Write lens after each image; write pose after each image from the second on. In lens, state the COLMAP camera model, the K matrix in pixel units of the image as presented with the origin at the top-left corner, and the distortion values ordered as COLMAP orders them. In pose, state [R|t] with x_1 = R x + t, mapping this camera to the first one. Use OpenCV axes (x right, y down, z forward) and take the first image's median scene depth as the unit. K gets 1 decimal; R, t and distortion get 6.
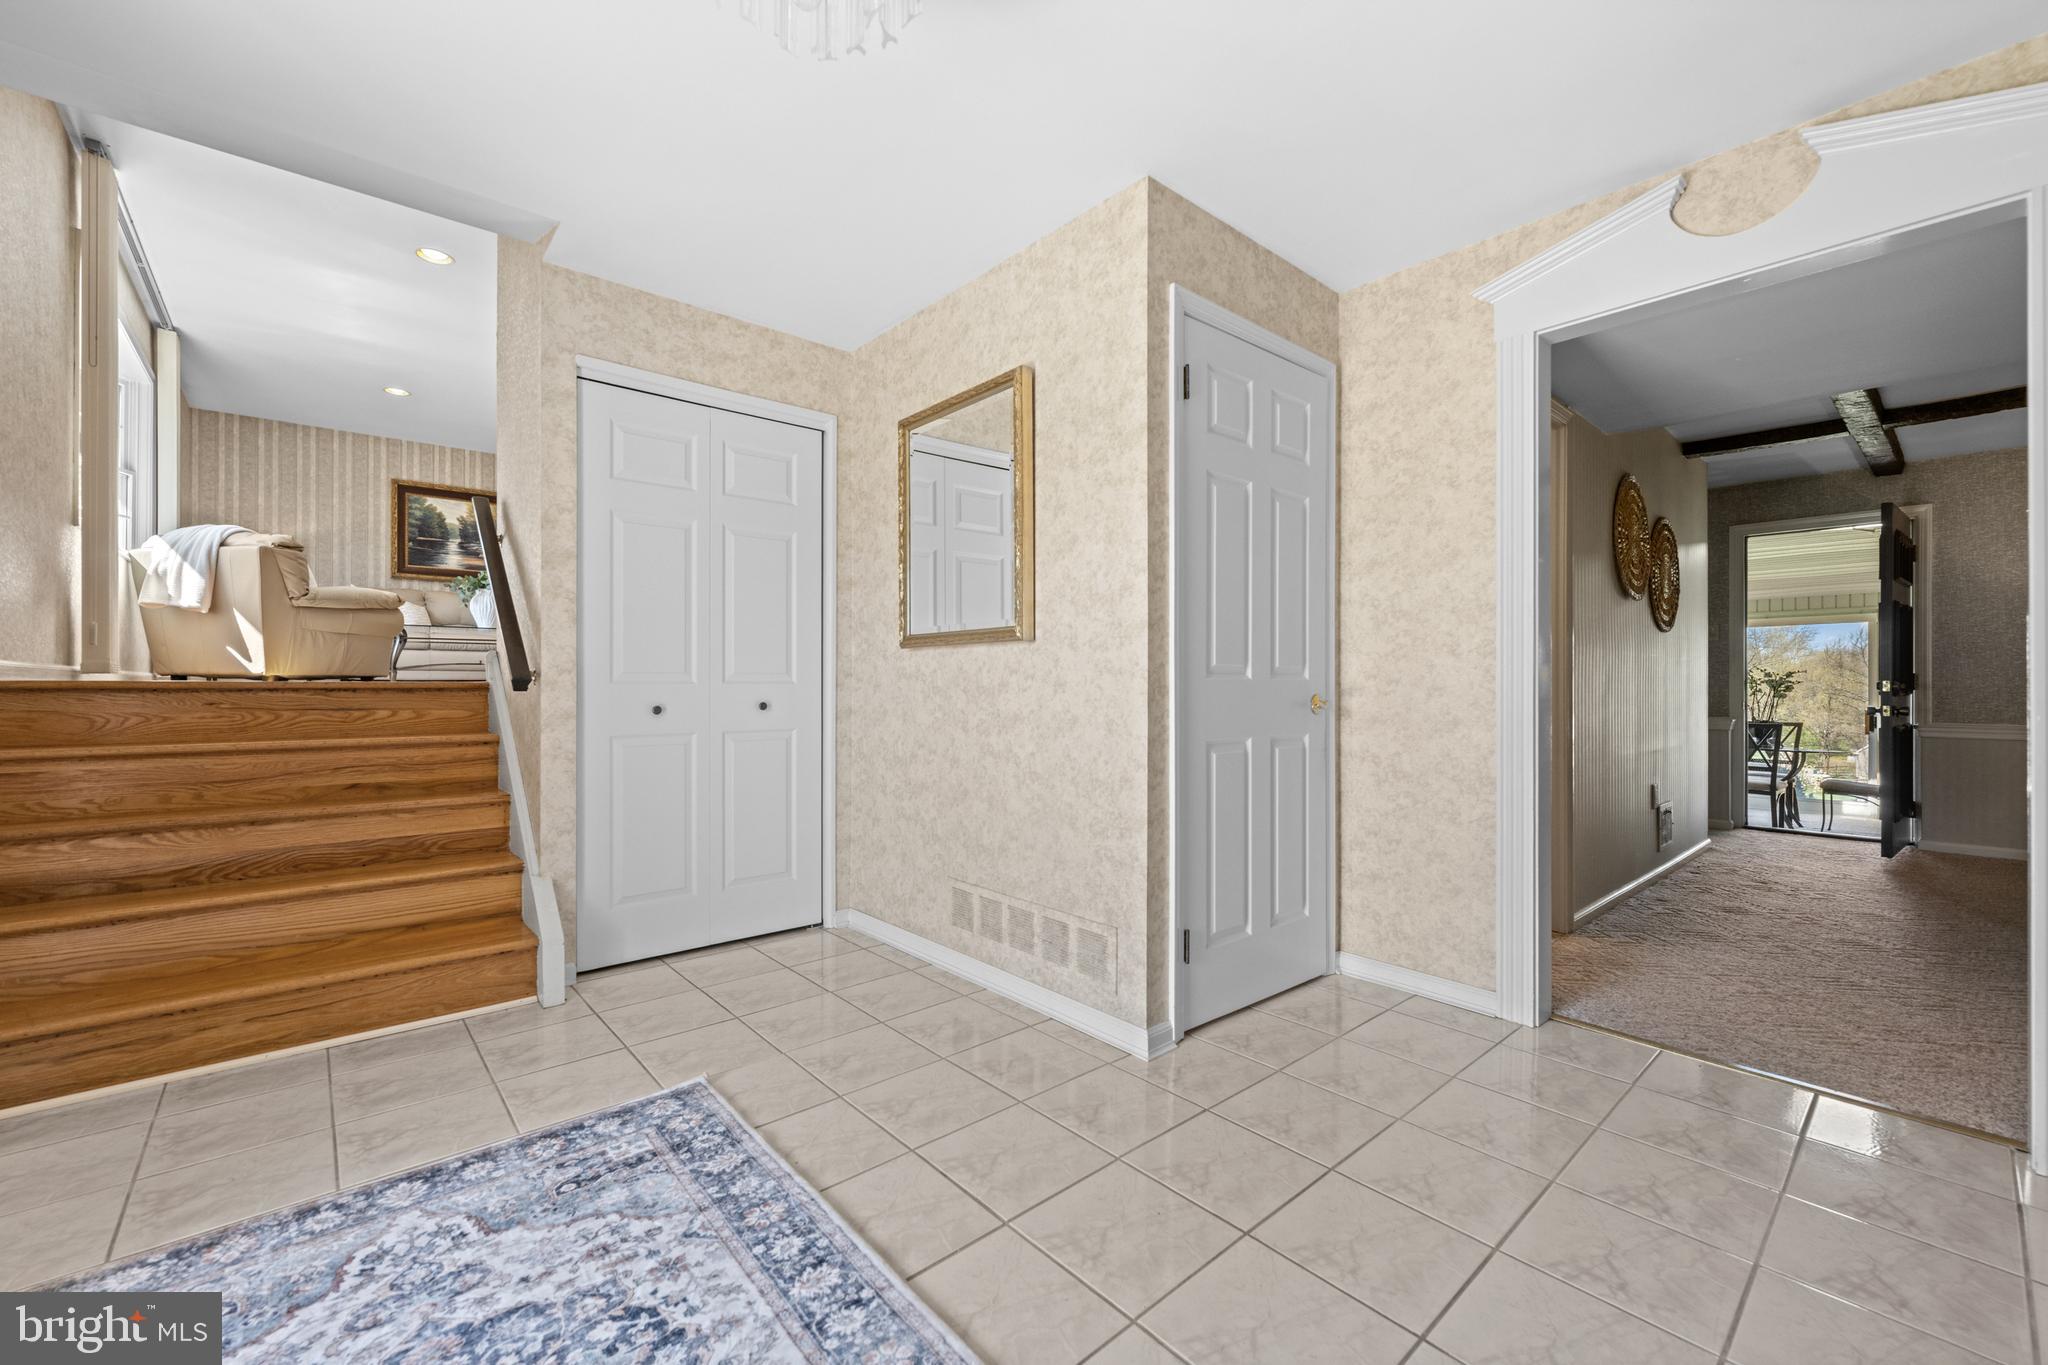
lens RADIAL K [[817.1, 0, 1019.5], [0, 817.1, 682.2], [0, 0, 1]] dist [-0.003645, 0.000137]
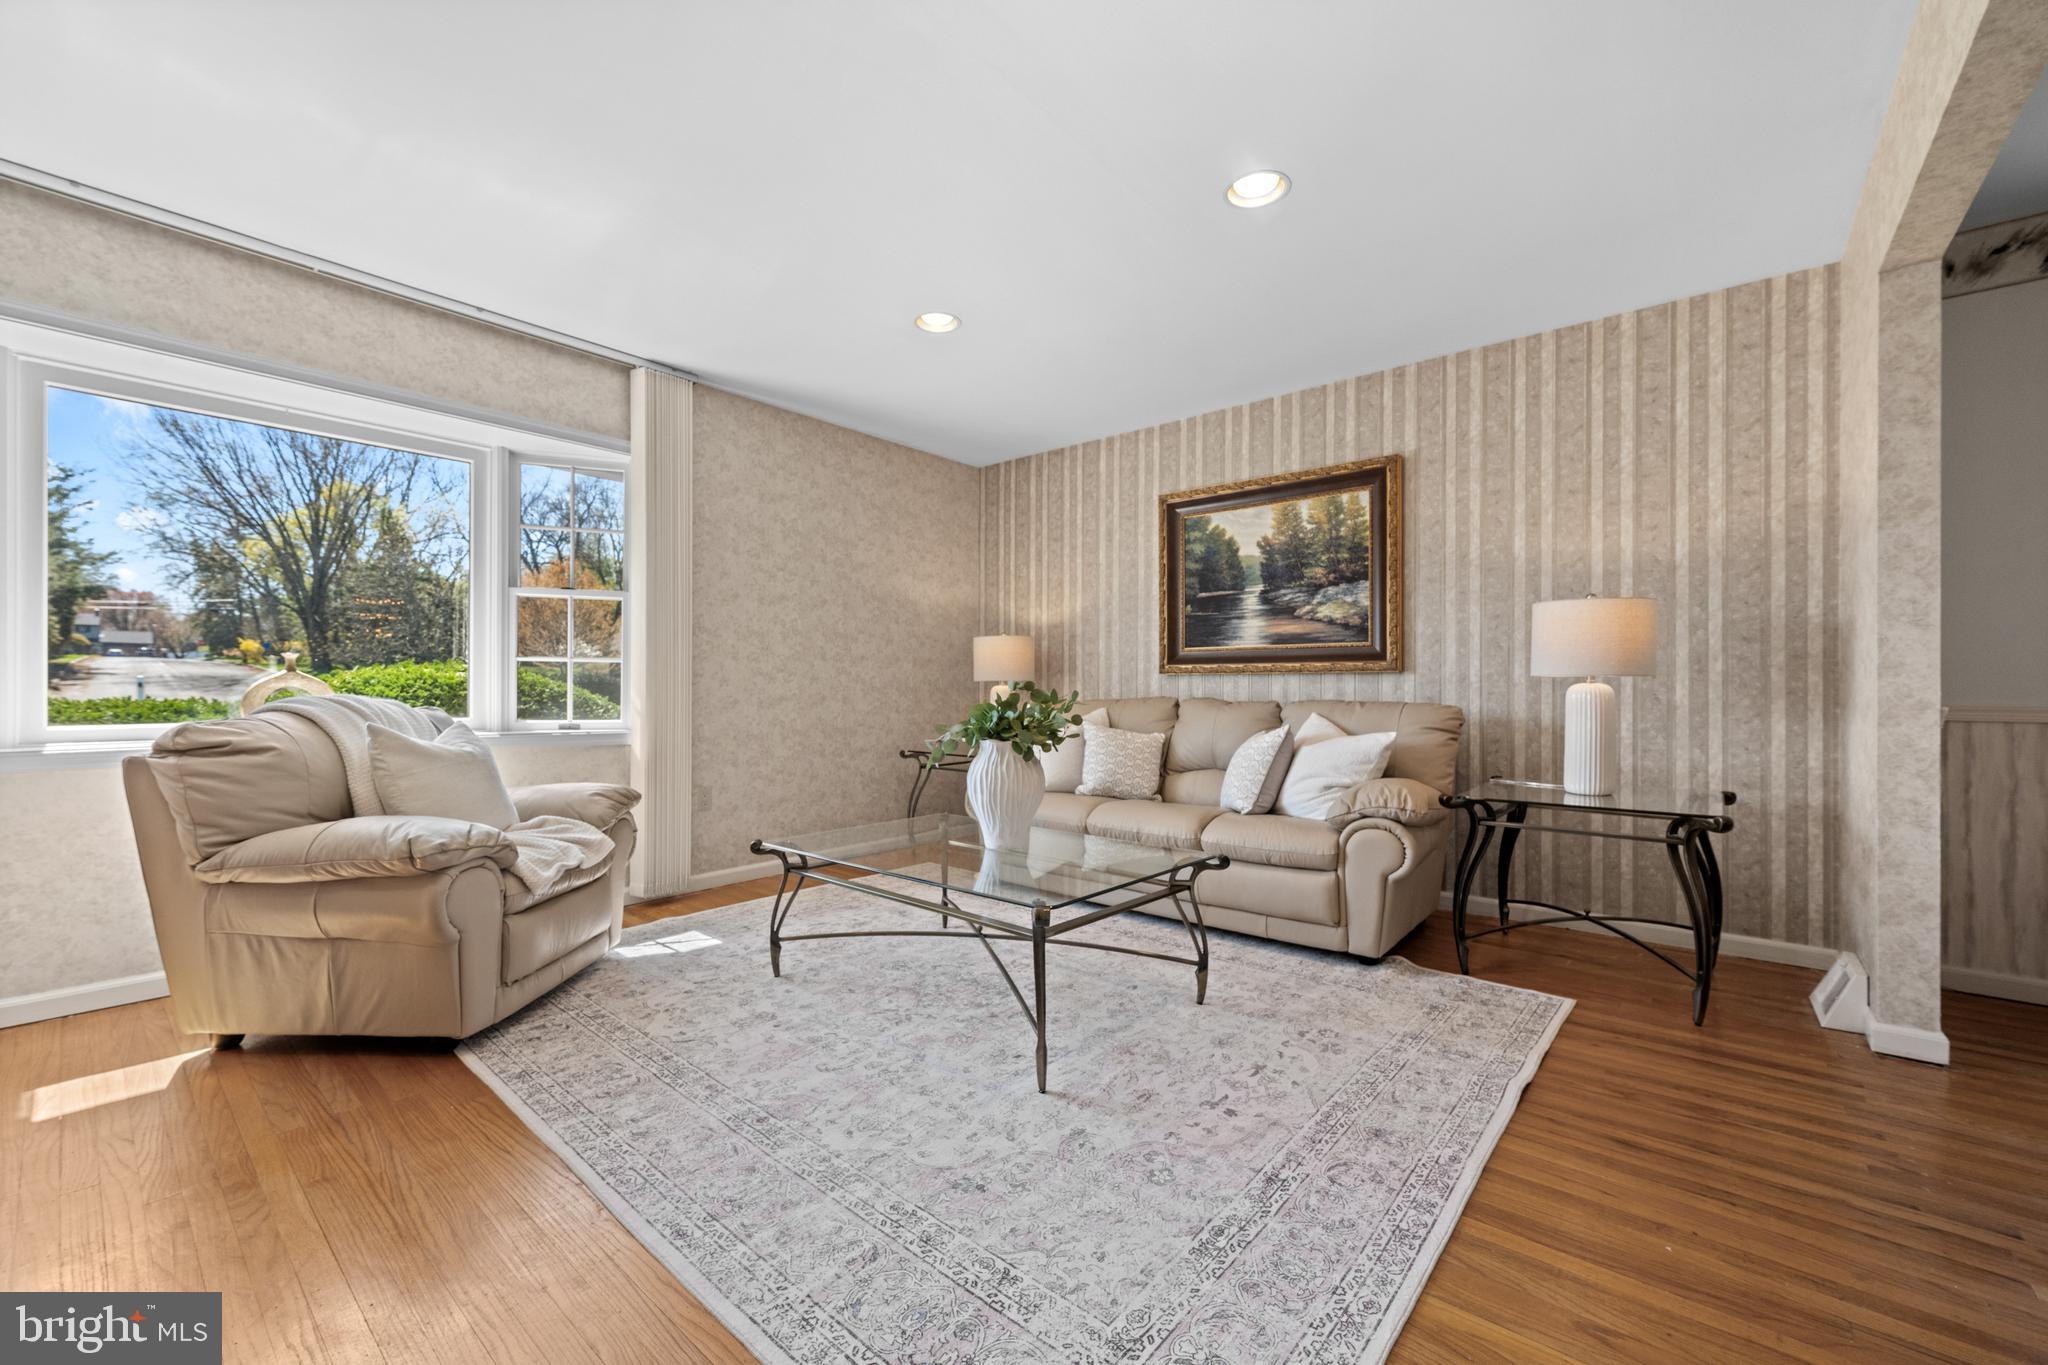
lens RADIAL K [[817.1, 0, 1016.2], [0, 817.1, 688.4], [0, 0, 1]] dist [-0.003645, 0.000137]
pose [[0.150312, -0.000184, -0.988639, -0.243152], [-0.001493, 0.999999, -0.000413, -0.121659], [0.988638, 0.001538, 0.150311, 0.842477]]
